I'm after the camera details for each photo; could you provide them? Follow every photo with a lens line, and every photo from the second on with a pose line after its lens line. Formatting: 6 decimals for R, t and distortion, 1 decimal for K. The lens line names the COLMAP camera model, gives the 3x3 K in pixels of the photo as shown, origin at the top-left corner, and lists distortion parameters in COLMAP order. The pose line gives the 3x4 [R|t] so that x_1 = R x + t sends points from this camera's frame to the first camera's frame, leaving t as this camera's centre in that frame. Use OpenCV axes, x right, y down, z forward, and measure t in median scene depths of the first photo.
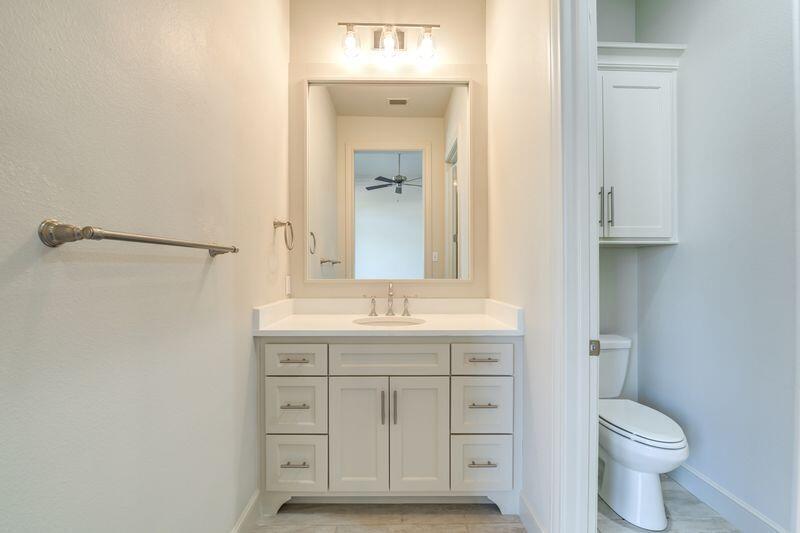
lens RADIAL K [[335.6, 0, 398.4], [0, 335.6, 269.9], [0, 0, 1]] dist [-0.000952, -0.000030]
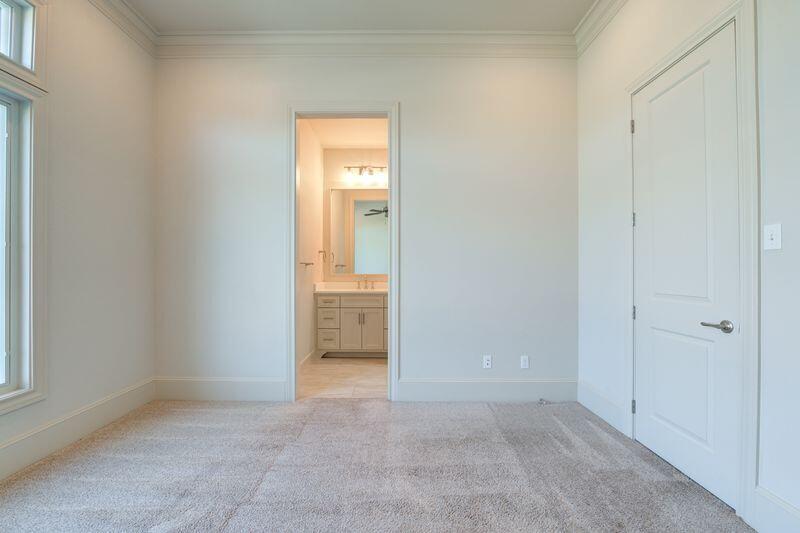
lens RADIAL K [[326.6, 0, 403.0], [0, 326.6, 267.0], [0, 0, 1]] dist [-0.011713, 0.000195]
pose [[0.999986, 0.002580, -0.004580, 0.322493], [-0.002616, 0.999966, -0.007804, -0.003410], [0.004560, 0.007816, 0.999959, -1.694659]]
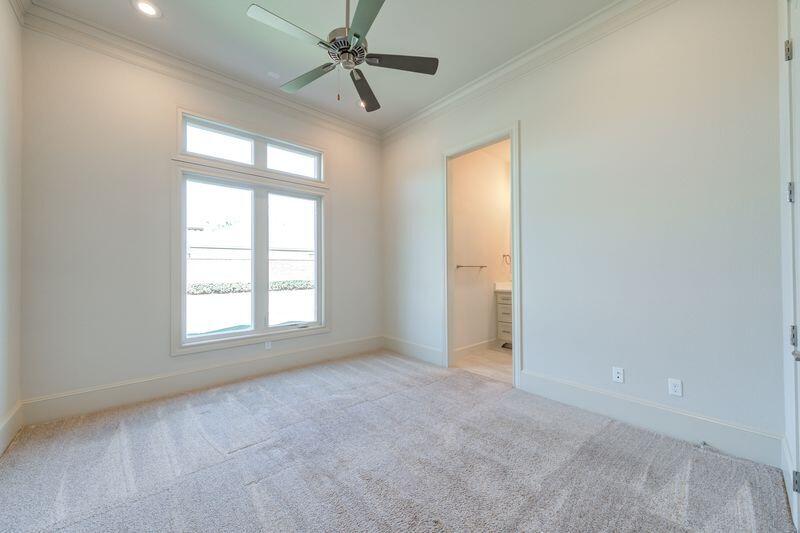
lens RADIAL K [[310.2, 0, 400.0], [0, 310.2, 266.5], [0, 0, 1]] dist [0.000717, 0.000020]
pose [[0.652016, -0.011499, -0.758118, 1.274467], [0.001092, 0.999898, -0.014227, -0.005121], [0.758205, 0.008449, 0.651962, -1.695655]]
